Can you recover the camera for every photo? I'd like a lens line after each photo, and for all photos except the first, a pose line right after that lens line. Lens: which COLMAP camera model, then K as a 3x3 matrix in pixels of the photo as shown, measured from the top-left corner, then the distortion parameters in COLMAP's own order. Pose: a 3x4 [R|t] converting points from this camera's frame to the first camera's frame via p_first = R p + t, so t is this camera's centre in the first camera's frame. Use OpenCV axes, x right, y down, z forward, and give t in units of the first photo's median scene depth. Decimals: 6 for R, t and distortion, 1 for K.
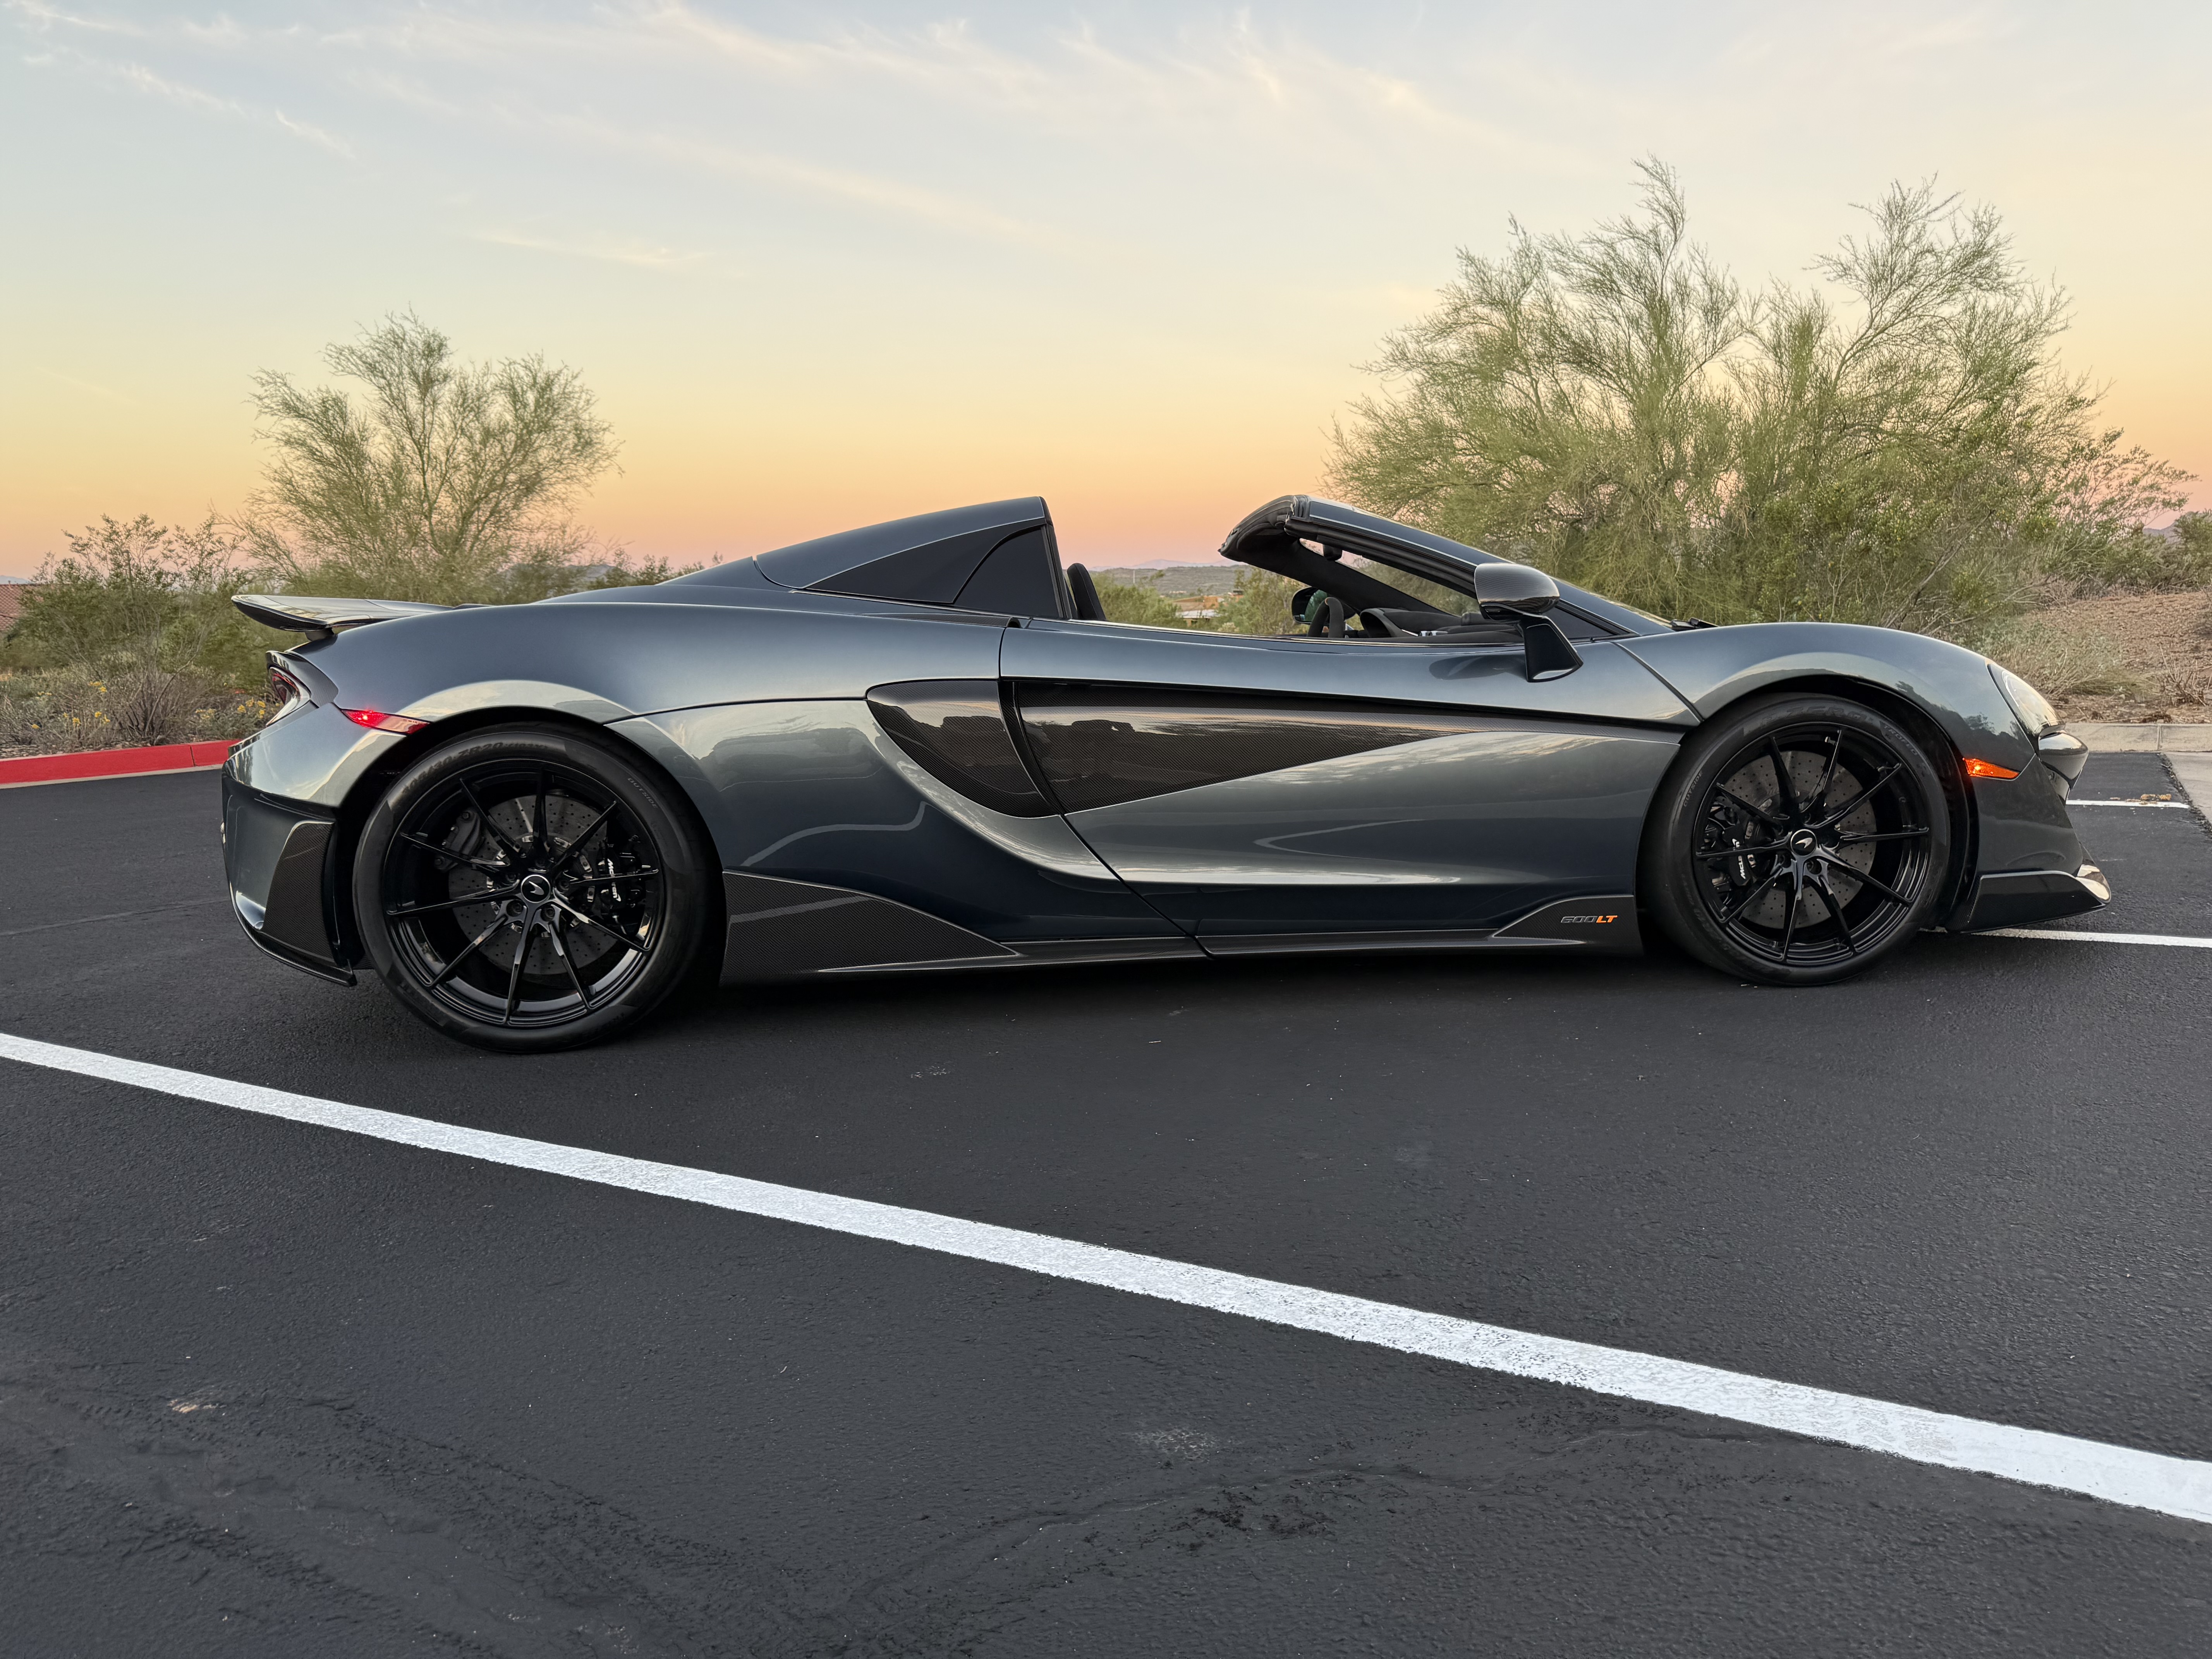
lens RADIAL K [[1580.0, 0, 1118.2], [0, 1580.0, 819.7], [0, 0, 1]] dist [0.031274, -0.027442]
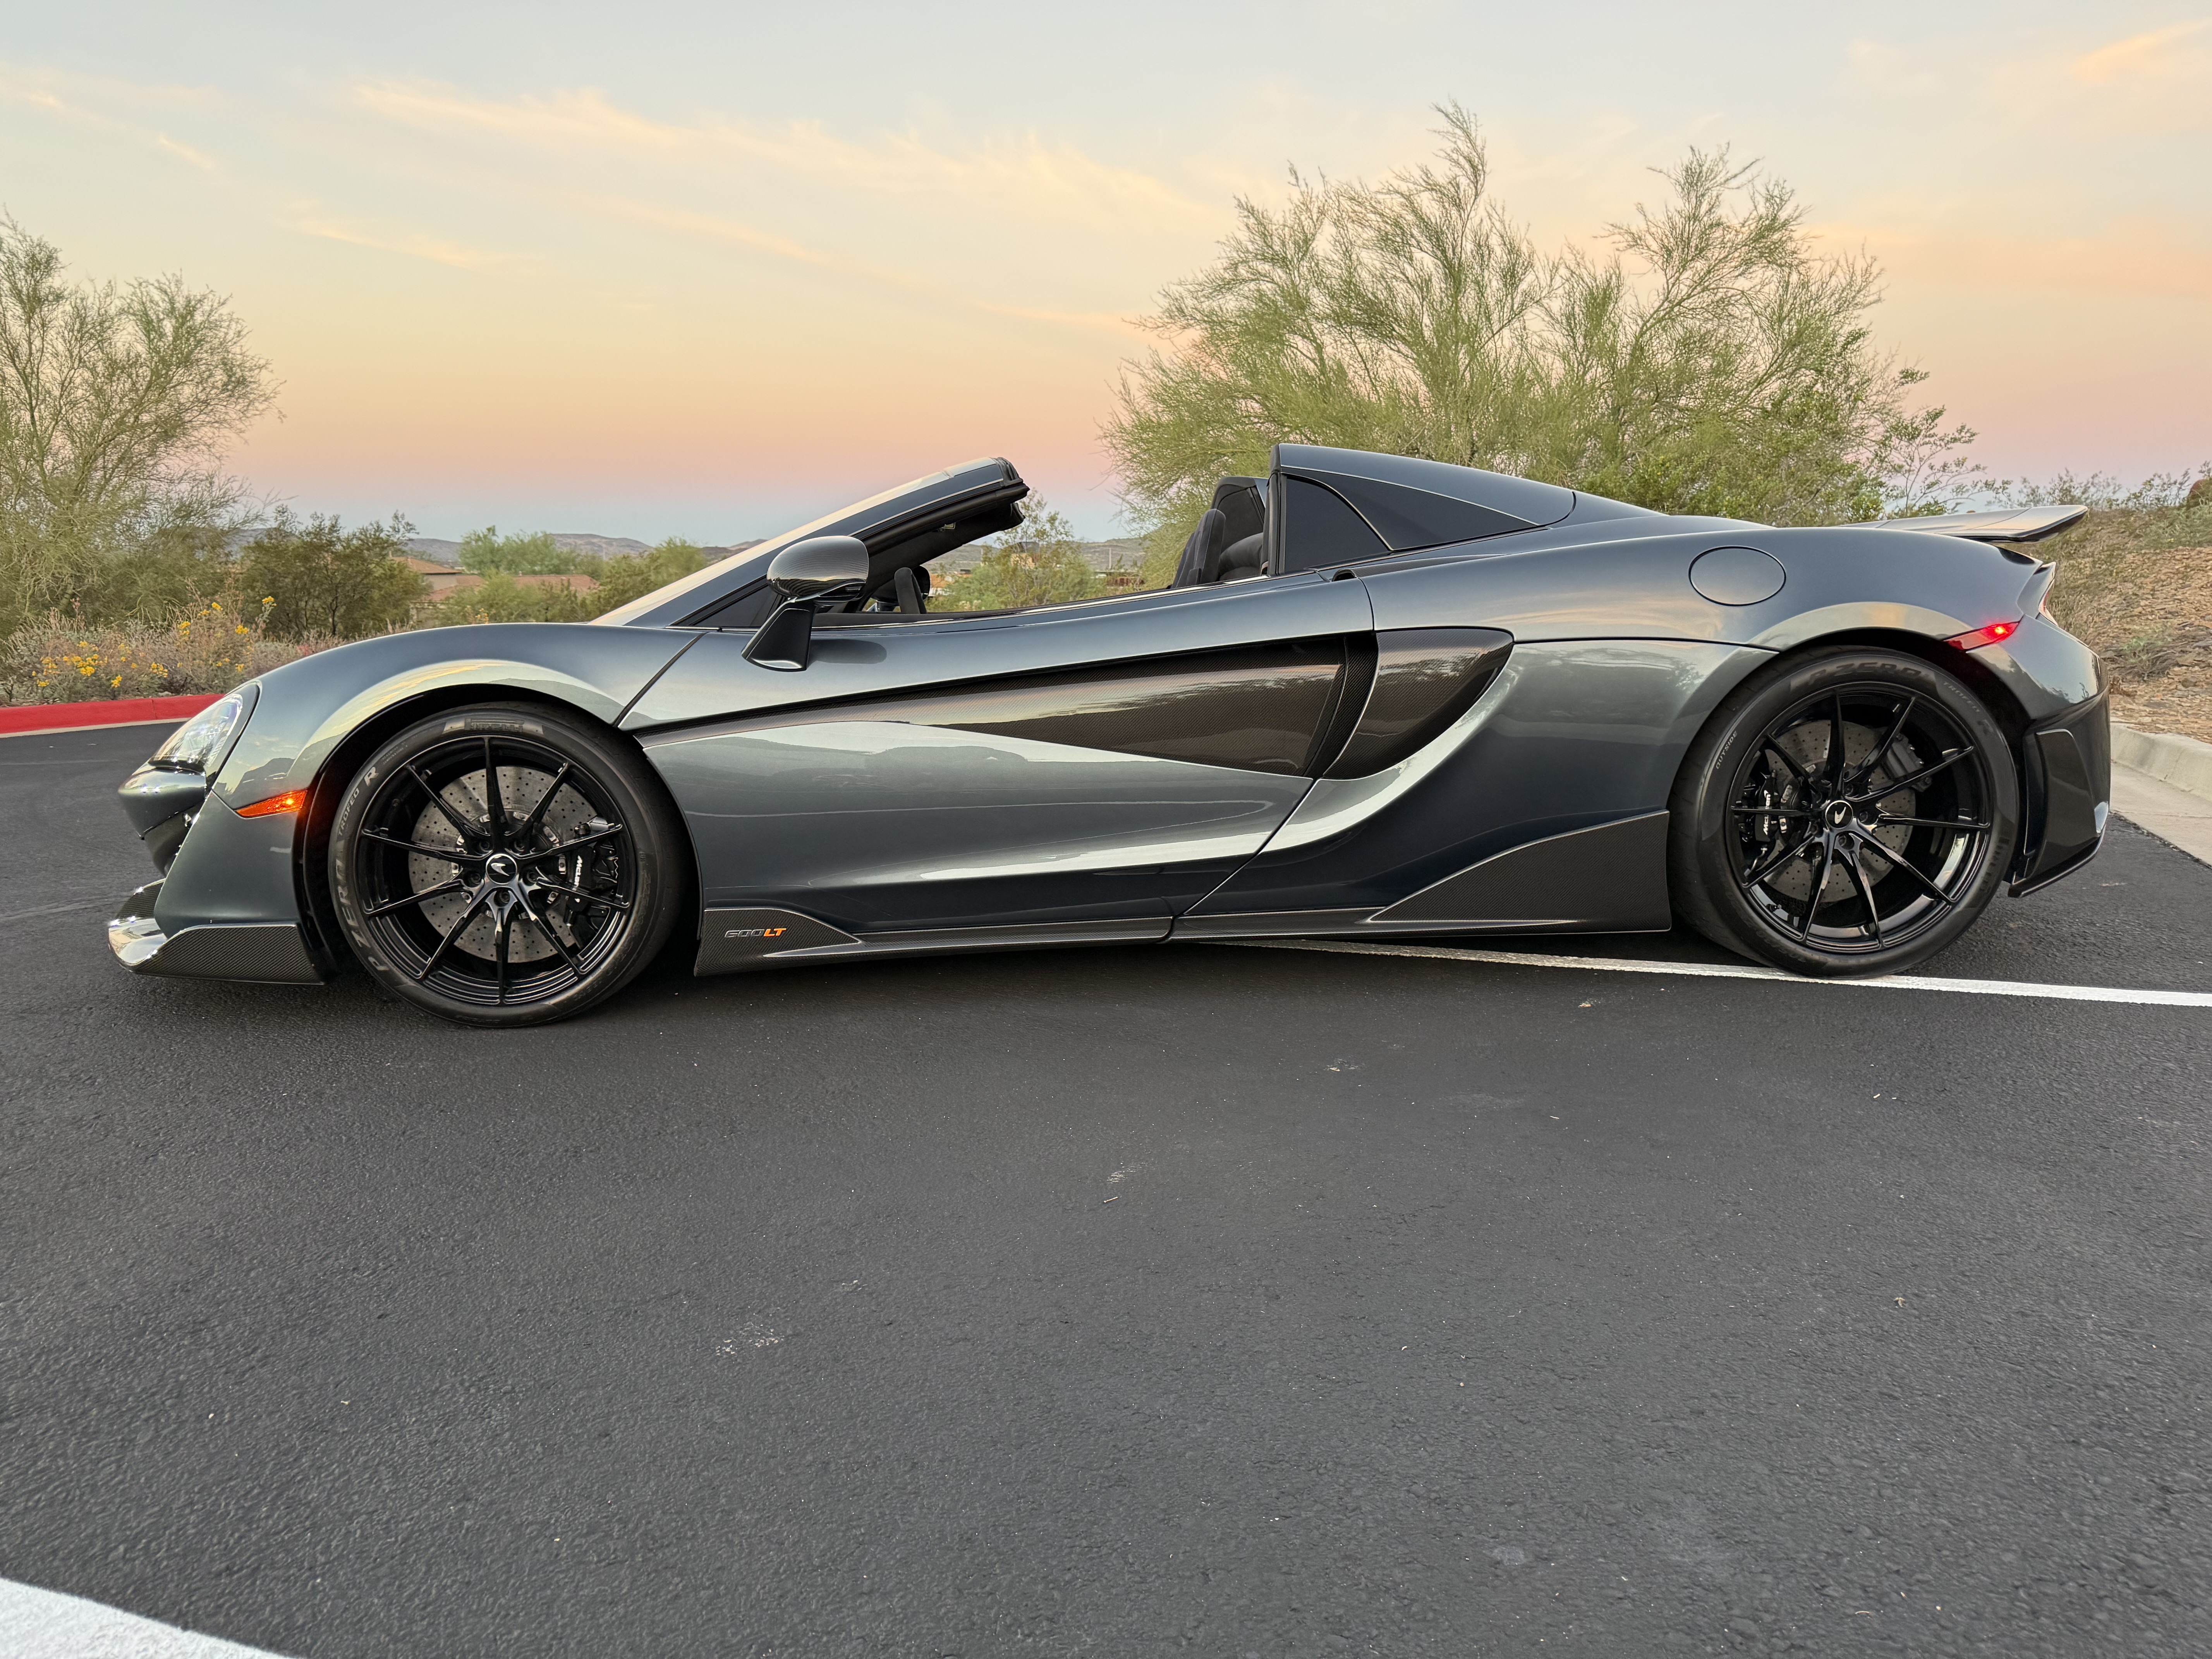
lens RADIAL K [[1580.0, 0, 1101.4], [0, 1580.0, 829.0], [0, 0, 1]] dist [0.031274, -0.027442]
pose [[0.986696, -0.008776, 0.162339, -0.022019], [0.005850, 0.999812, 0.018490, -0.010076], [-0.162471, -0.017294, 0.986562, 0.107524]]
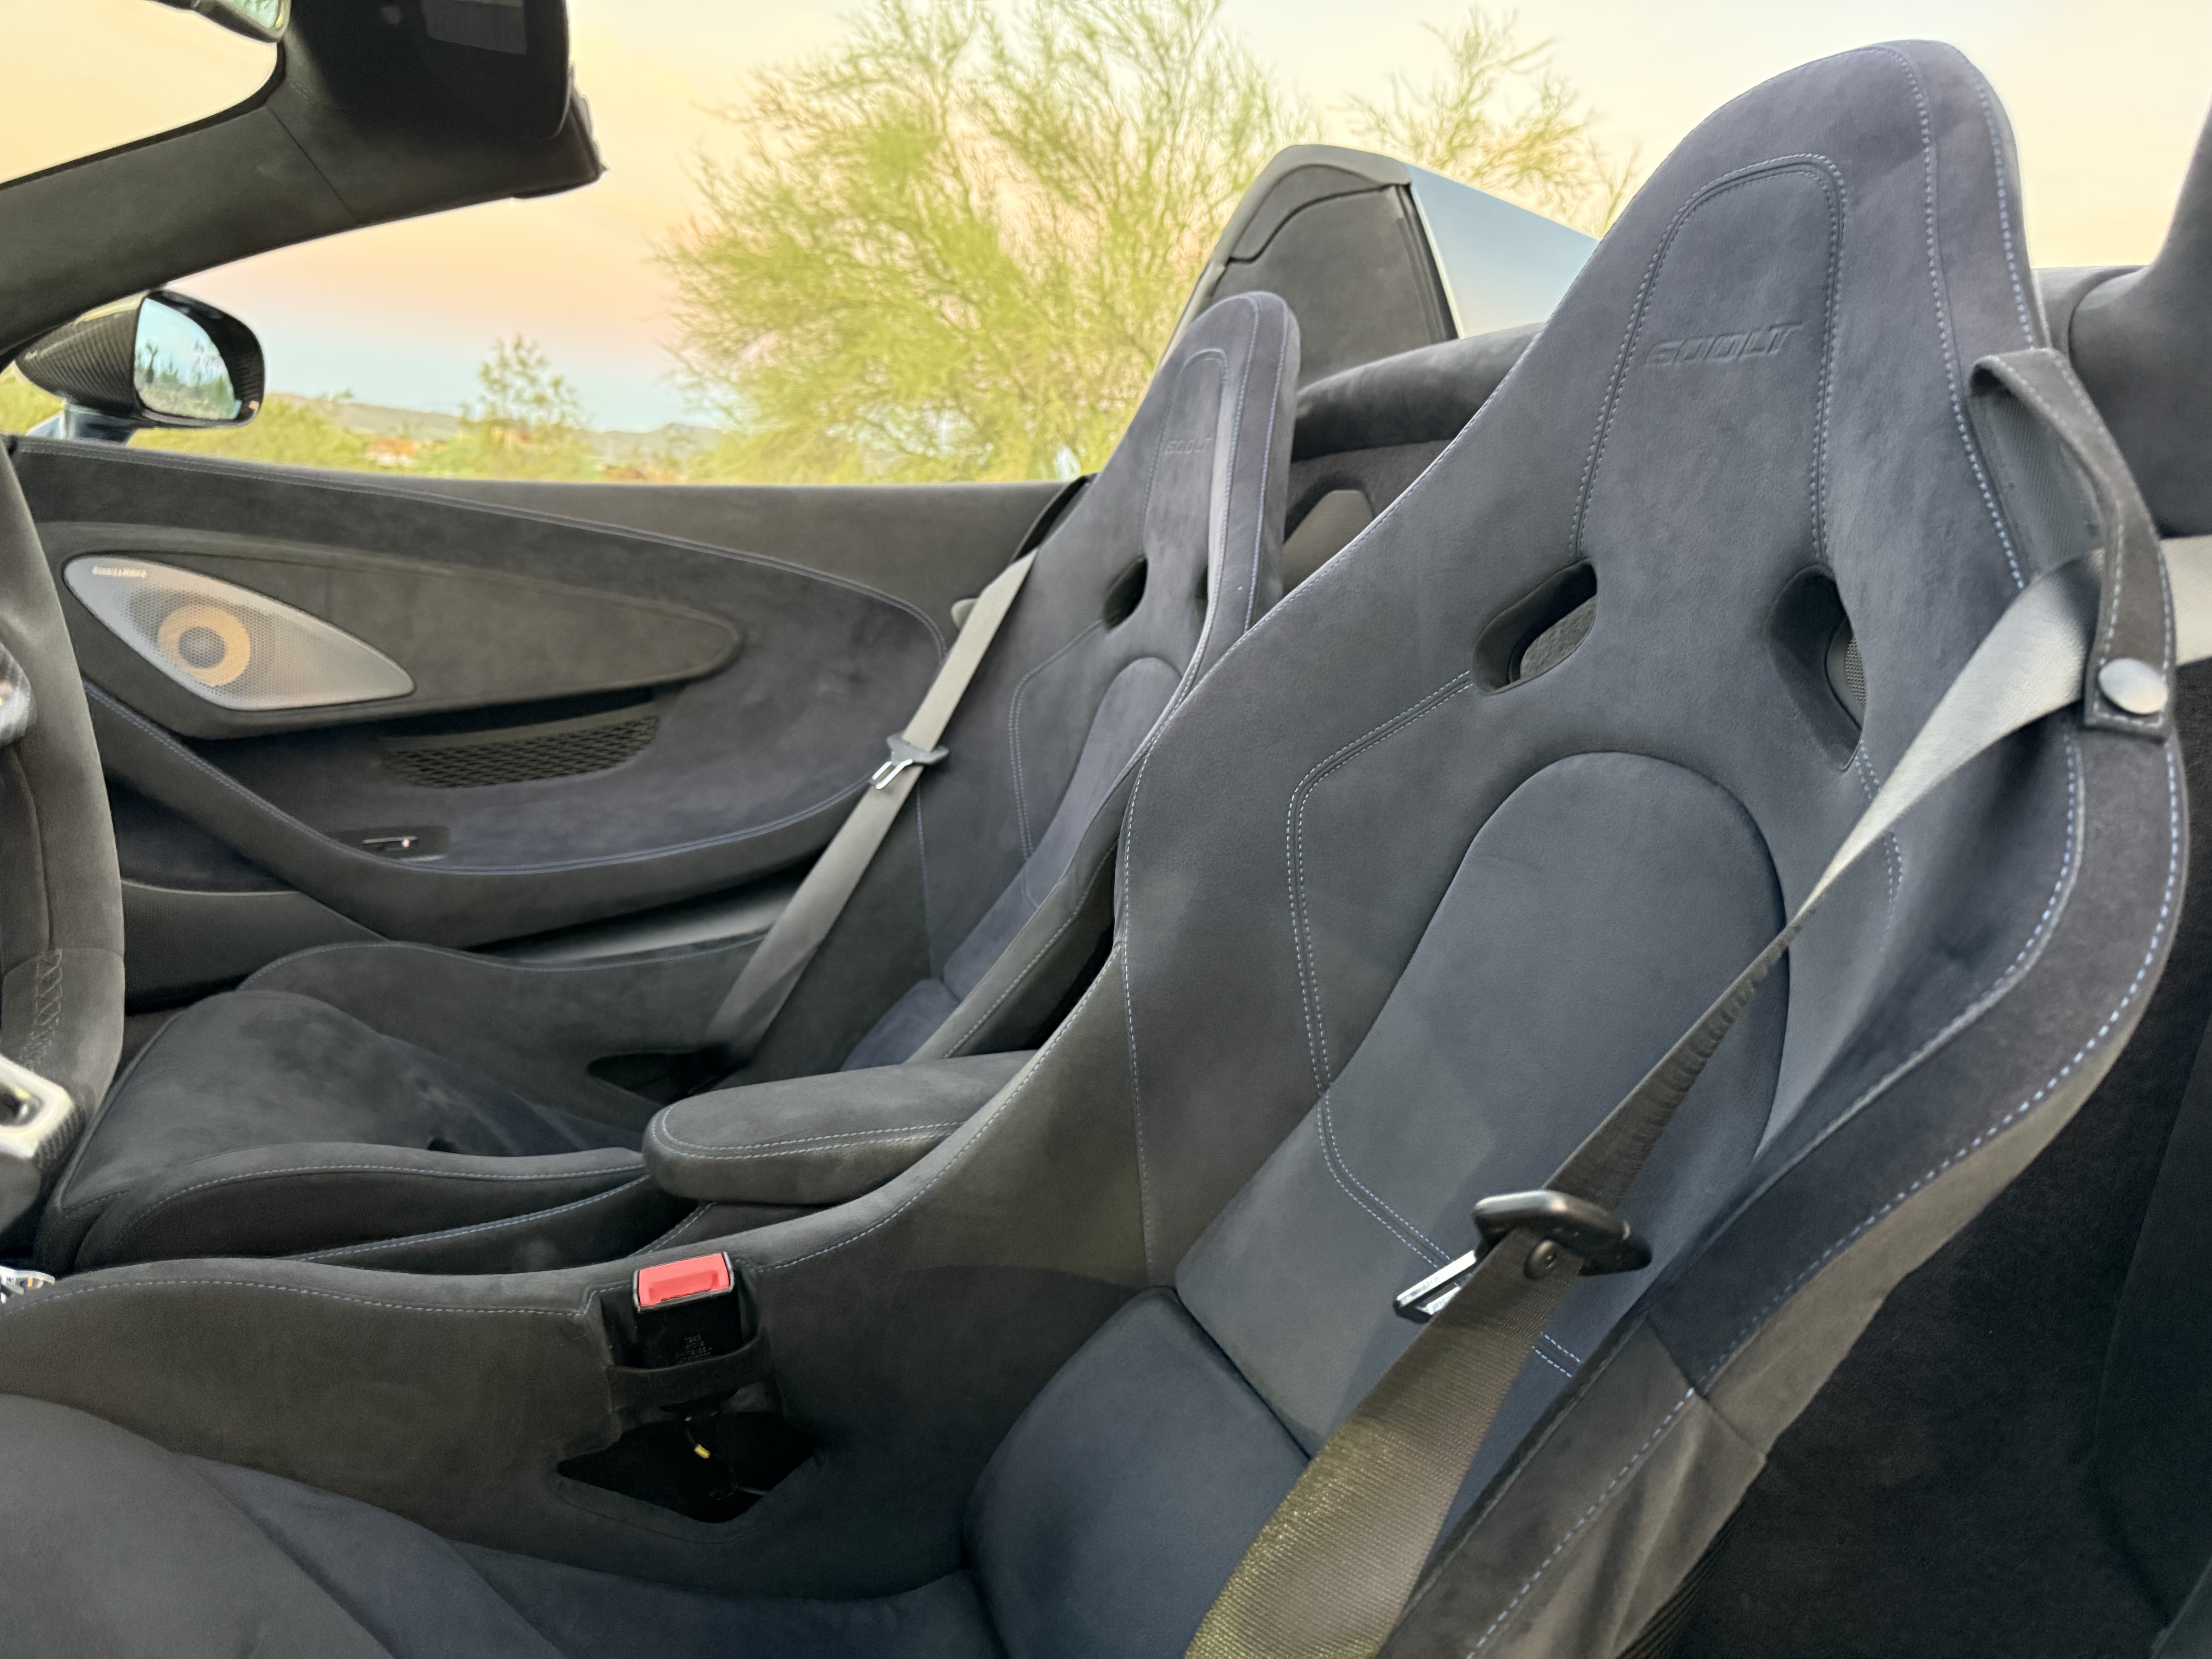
lens RADIAL K [[1580.0, 0, 1085.6], [0, 1580.0, 800.7], [0, 0, 1]] dist [0.031274, -0.027442]
pose [[0.887350, 0.051808, 0.458177, 0.006239], [-0.076857, 0.996385, 0.036184, -0.045077], [-0.454646, -0.067322, 0.888124, 0.398810]]
